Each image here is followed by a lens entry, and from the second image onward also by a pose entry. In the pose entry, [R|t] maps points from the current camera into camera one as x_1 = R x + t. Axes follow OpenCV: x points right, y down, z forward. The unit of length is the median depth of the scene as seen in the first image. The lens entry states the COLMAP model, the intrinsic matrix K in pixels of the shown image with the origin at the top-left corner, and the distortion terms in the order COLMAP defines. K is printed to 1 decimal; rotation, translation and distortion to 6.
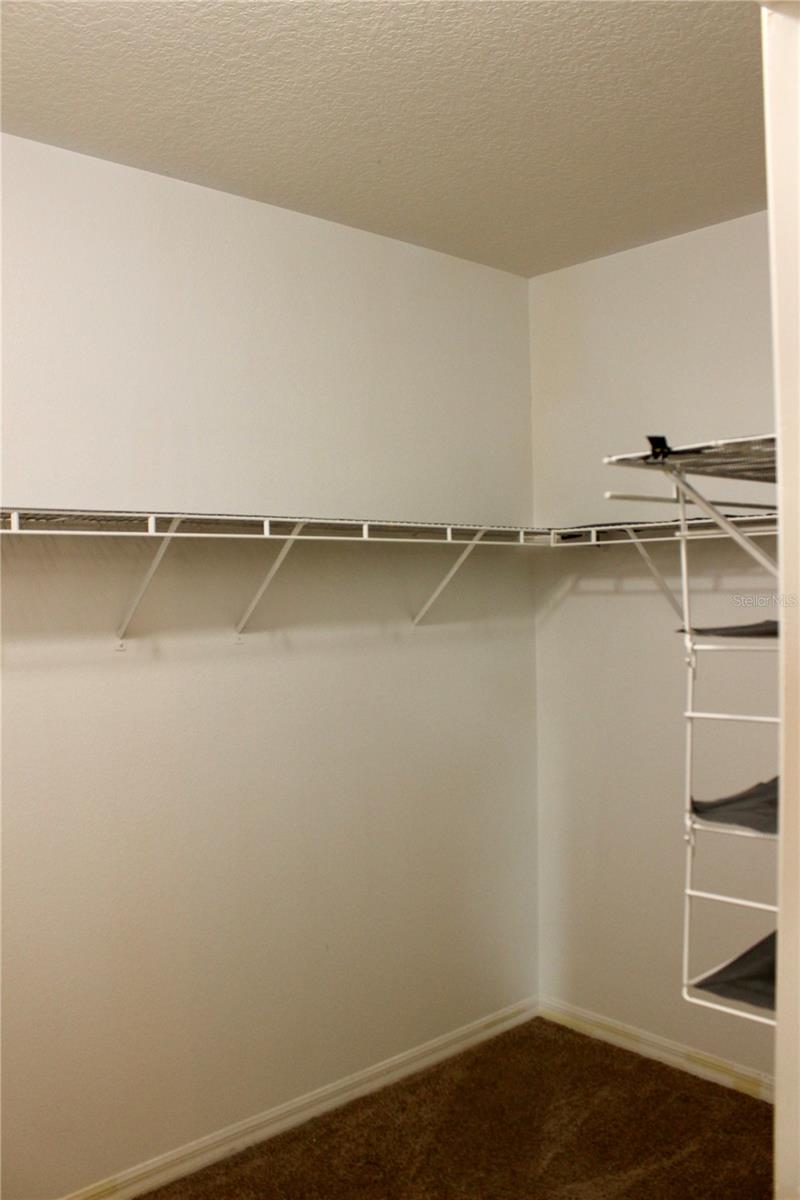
lens RADIAL K [[1040.9, 0, 400.0], [0, 1040.9, 600.0], [0, 0, 1]] dist [-0.180637, 0.165986]
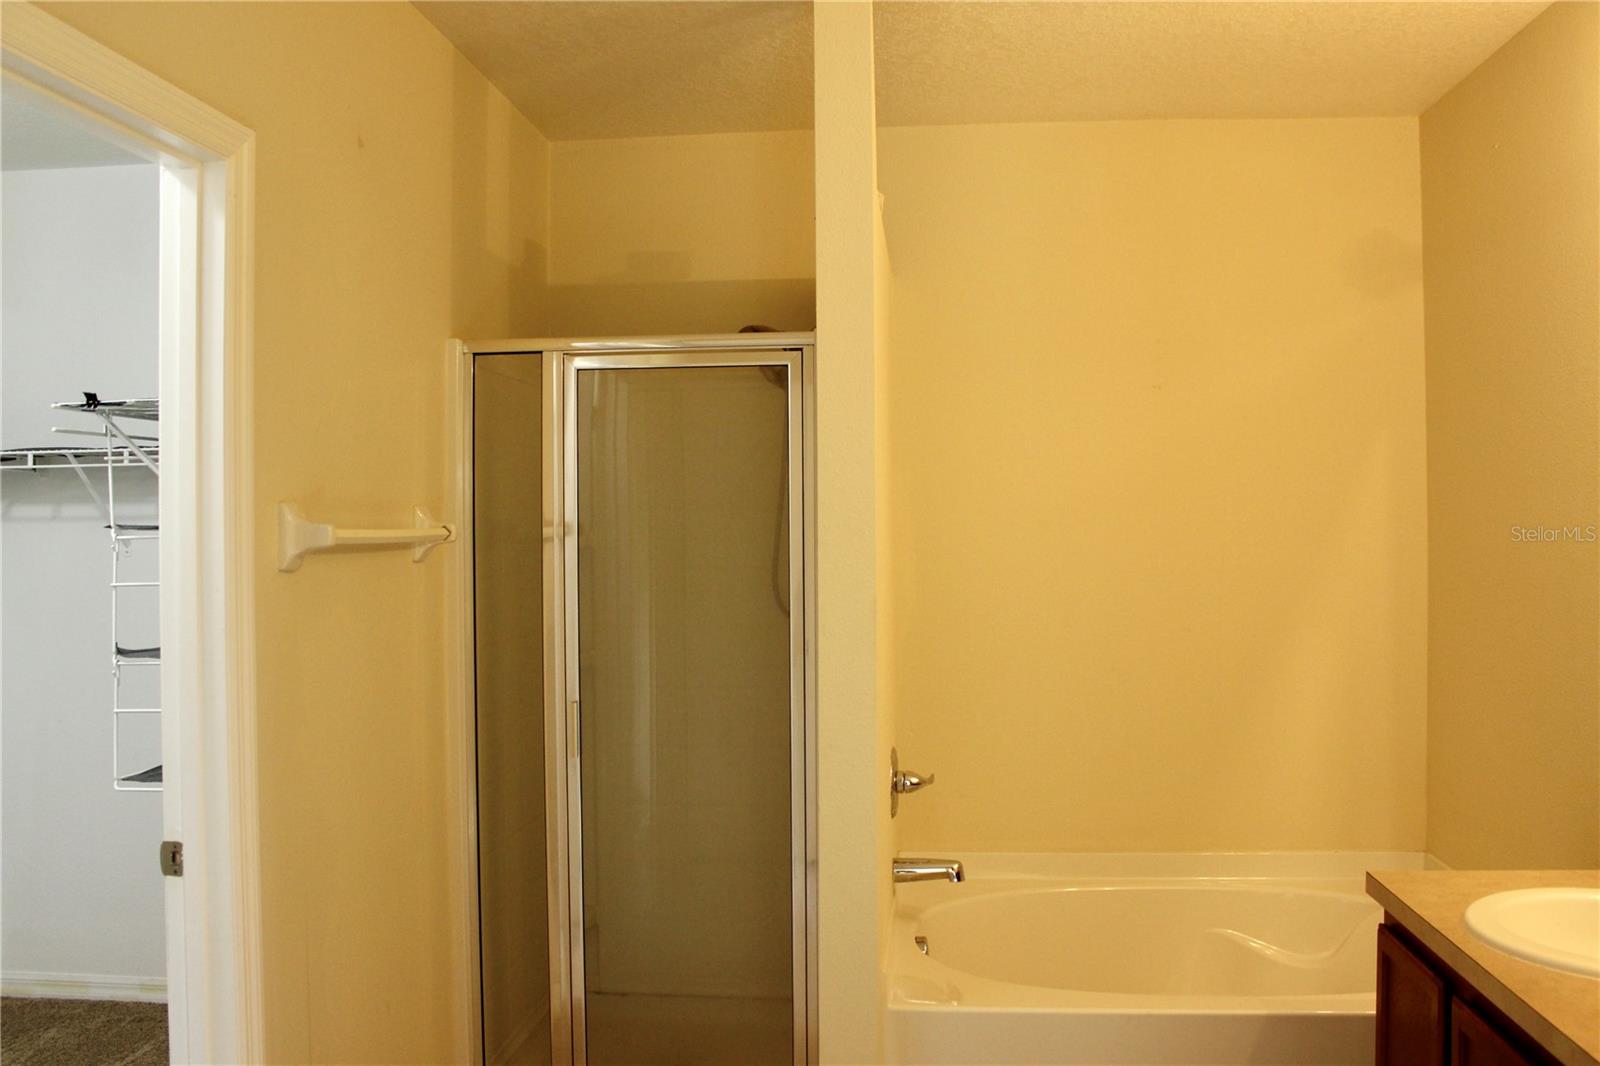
lens RADIAL K [[1387.9, 0, 800.0], [0, 1387.9, 533.0], [0, 0, 1]] dist [-0.180637, 0.165986]
pose [[0.751377, 0.009668, 0.659802, -0.223944], [0.002017, 0.999854, -0.016948, 0.071712], [-0.659870, 0.014065, 0.751249, -1.005565]]
